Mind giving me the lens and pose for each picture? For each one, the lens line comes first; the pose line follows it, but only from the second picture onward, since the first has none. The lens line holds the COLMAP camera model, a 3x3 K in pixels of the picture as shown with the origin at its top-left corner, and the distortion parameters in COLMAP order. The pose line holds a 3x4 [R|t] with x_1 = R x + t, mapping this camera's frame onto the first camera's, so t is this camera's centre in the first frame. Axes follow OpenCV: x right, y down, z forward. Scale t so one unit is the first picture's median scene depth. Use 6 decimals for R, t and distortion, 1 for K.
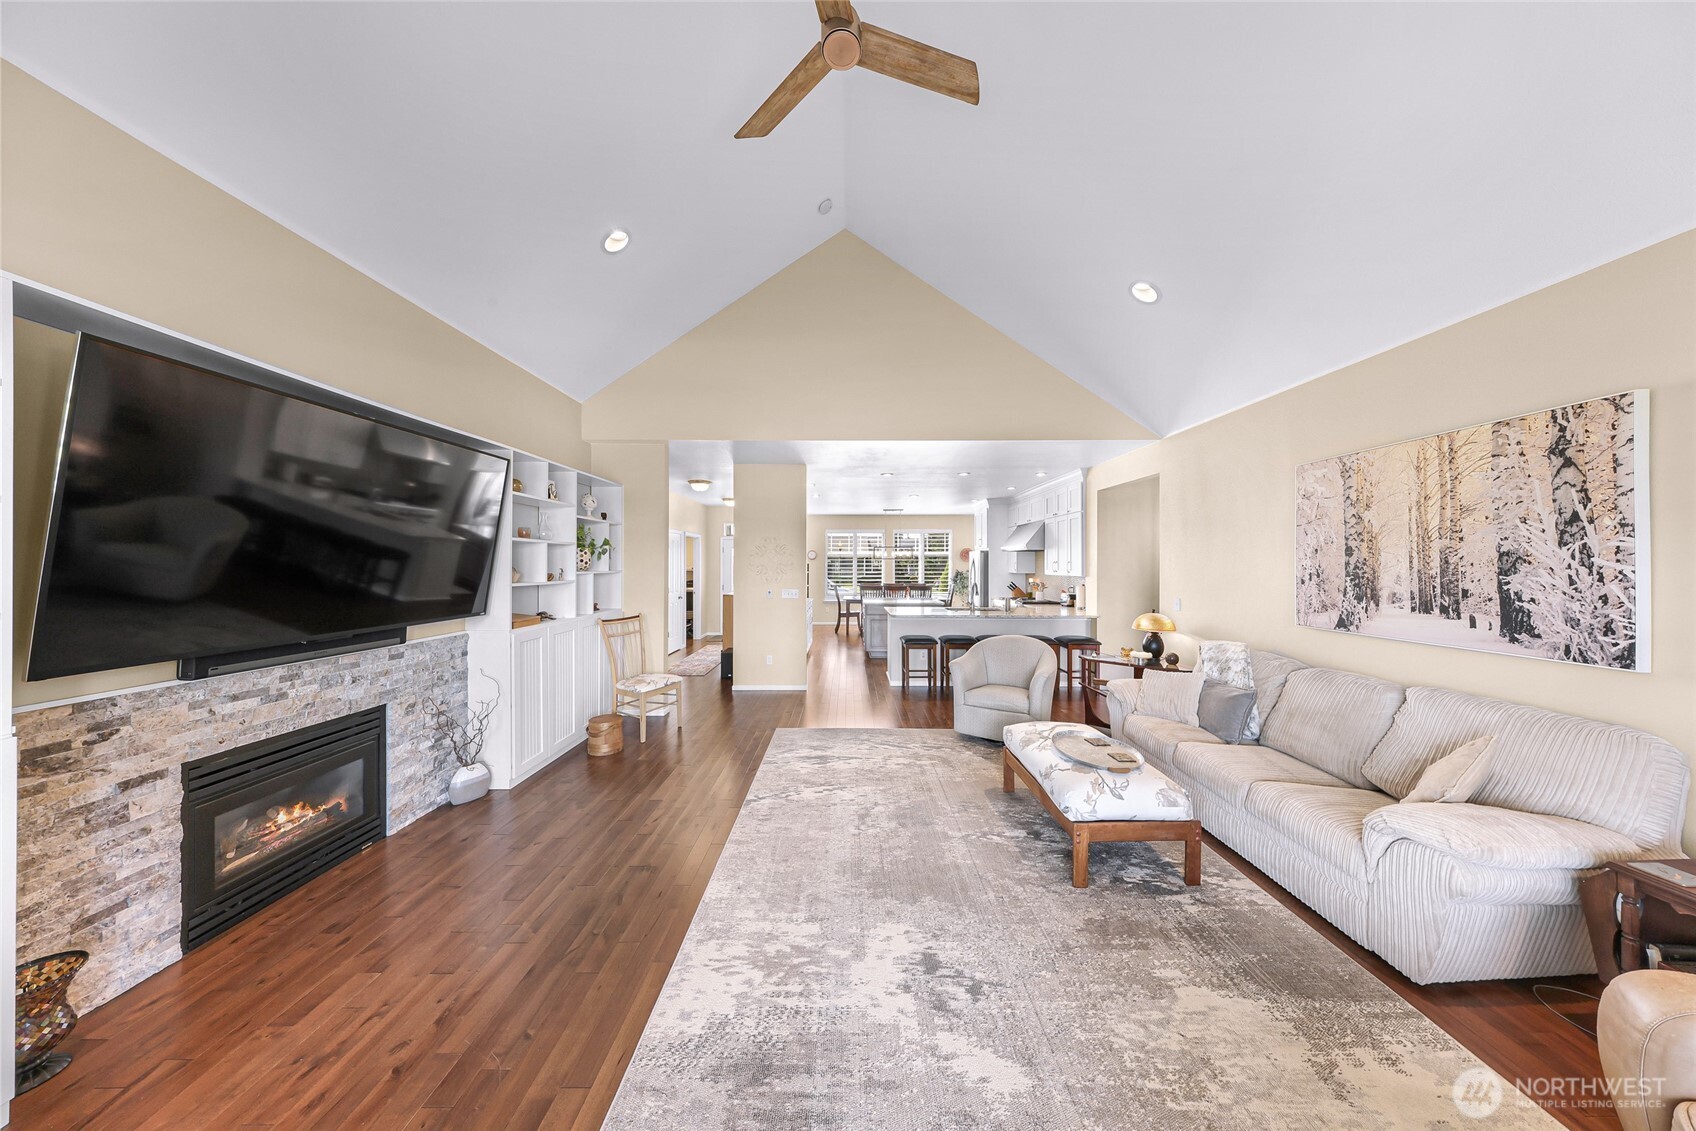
lens RADIAL K [[491.7, 0, 795.5], [0, 491.7, 565.5], [0, 0, 1]] dist [0.001169, 0.000059]
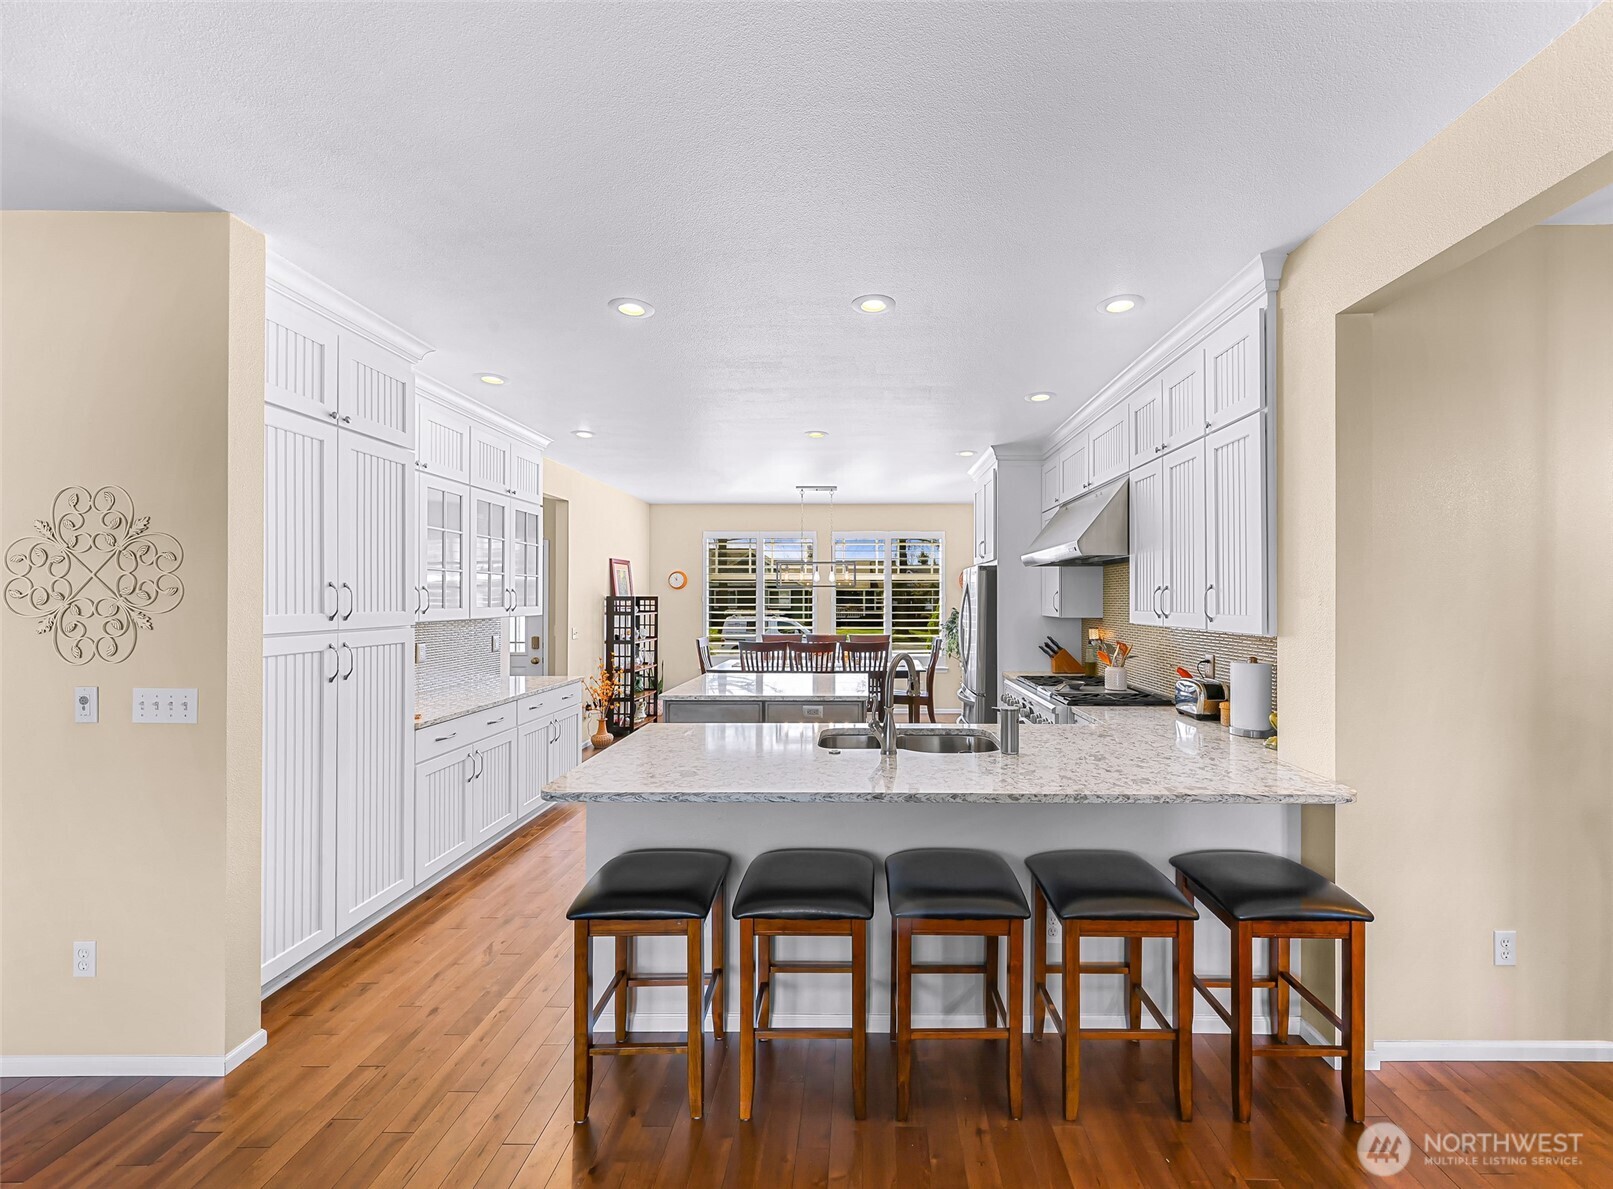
lens RADIAL K [[631.6, 0, 856.7], [0, 631.6, 595.4], [0, 0, 1]] dist [-0.007221, -0.000080]
pose [[0.995309, -0.000283, 0.096747, 0.682230], [0.001195, 0.999955, -0.009365, 0.004942], [-0.096740, 0.009436, 0.995265, 1.454248]]
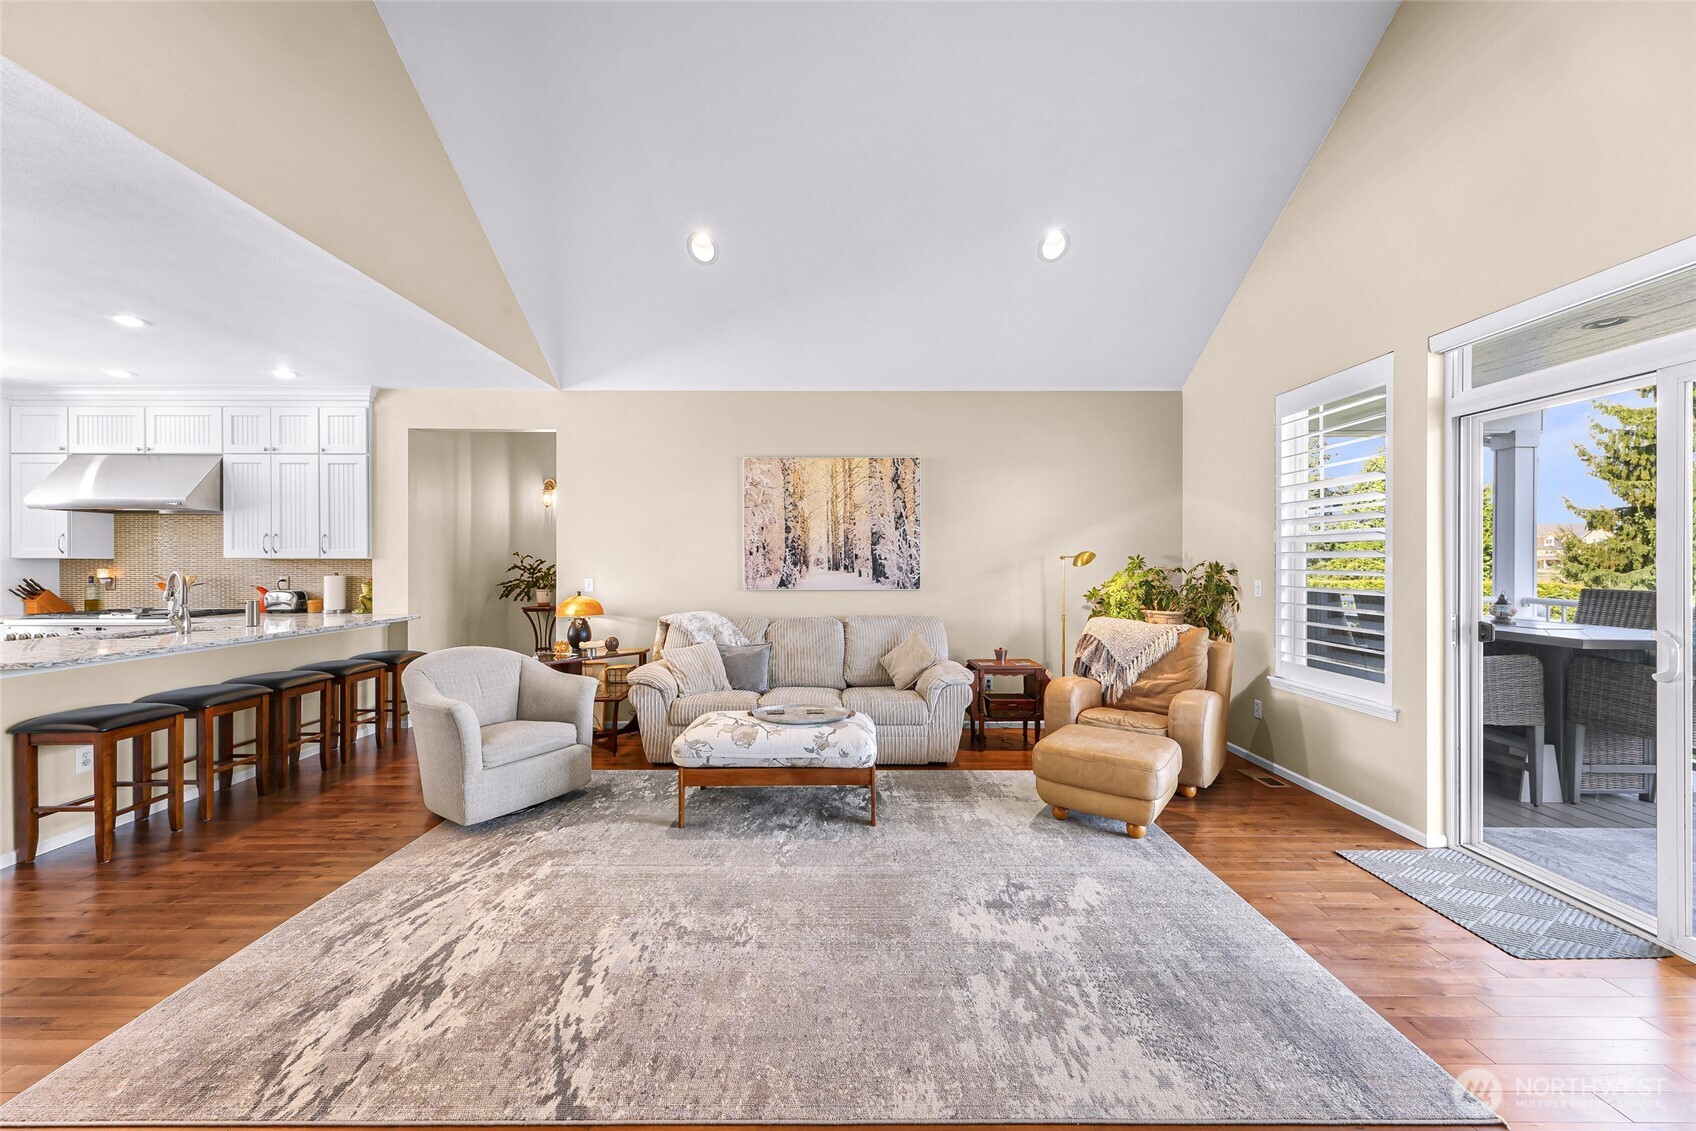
lens RADIAL K [[678.3, 0, 876.5], [0, 678.3, 565.9], [0, 0, 1]] dist [0.008624, -0.001807]
pose [[-0.108030, -0.003164, 0.994143, -0.782254], [0.002235, 0.999992, 0.003425, 0.067554], [-0.994145, 0.002591, -0.108022, 0.992647]]
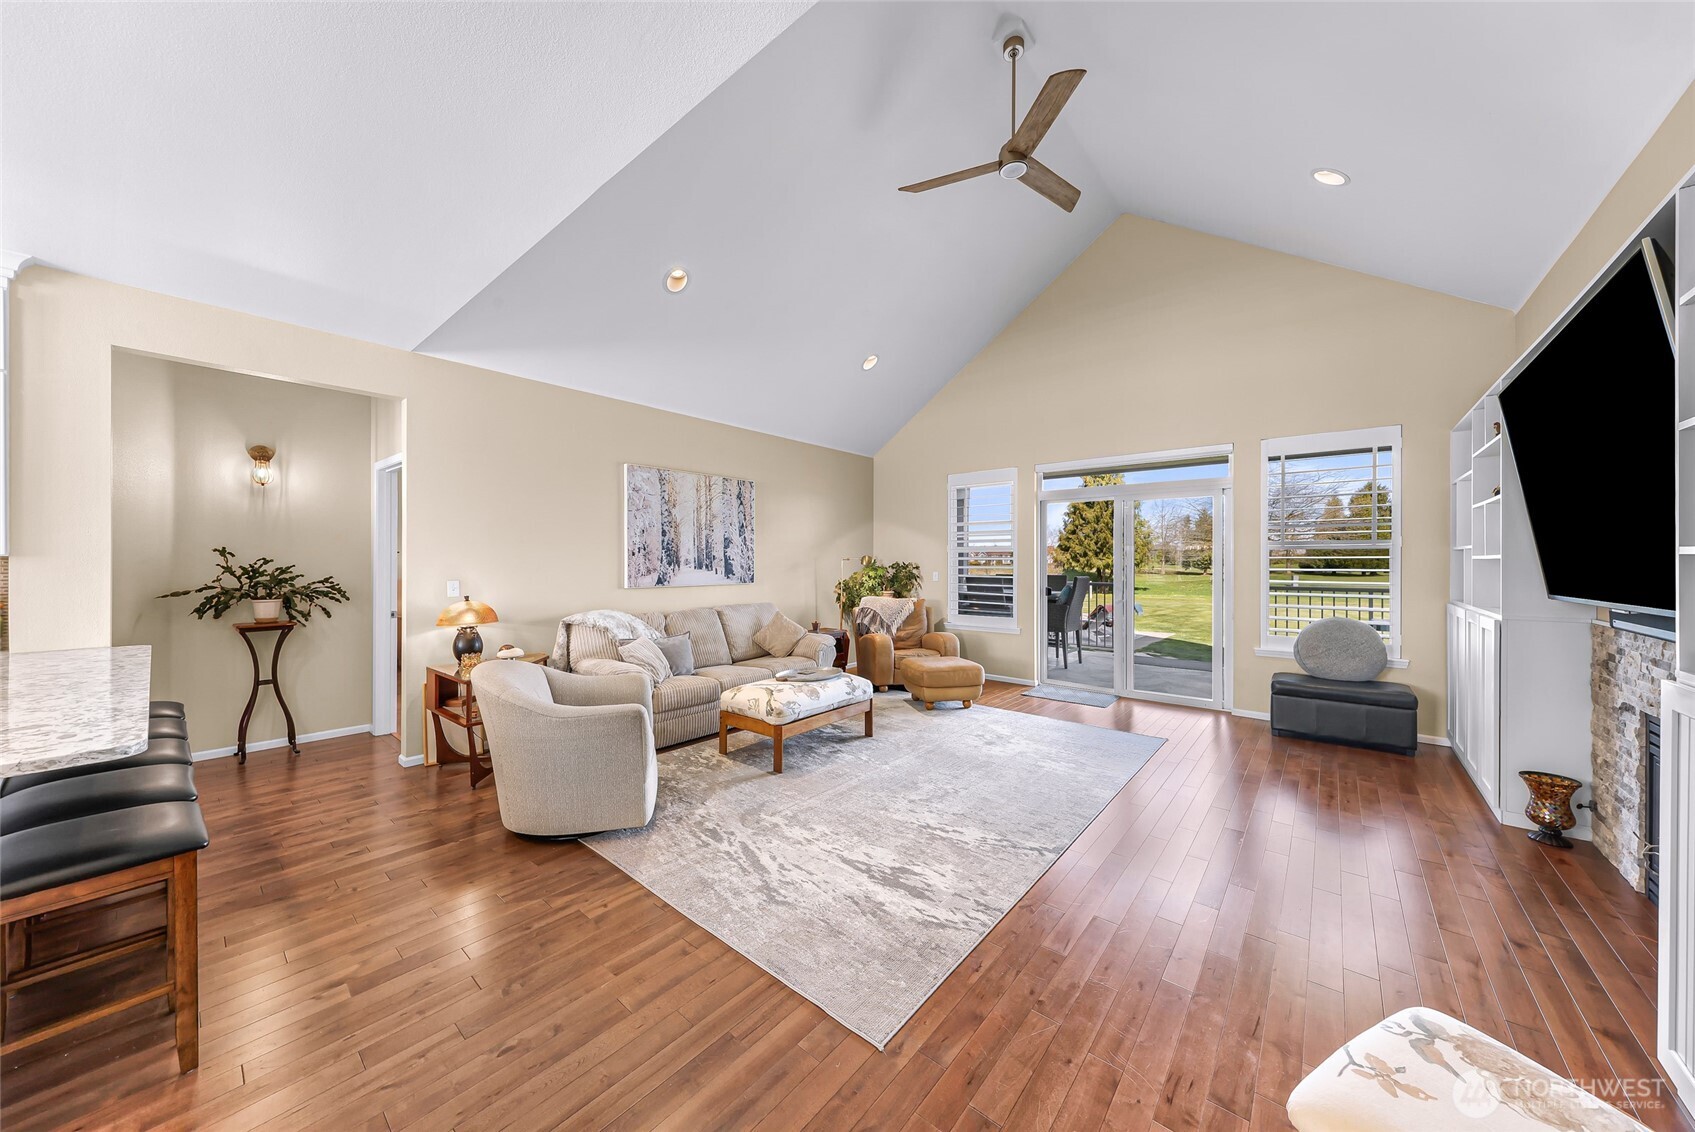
lens RADIAL K [[589.2, 0, 867.1], [0, 589.2, 567.5], [0, 0, 1]] dist [0.004961, -0.000602]
pose [[-0.849139, -0.007349, 0.528119, -0.386298], [-0.000685, 0.999918, 0.012813, 0.055552], [-0.528170, 0.010518, -0.849074, 2.294801]]
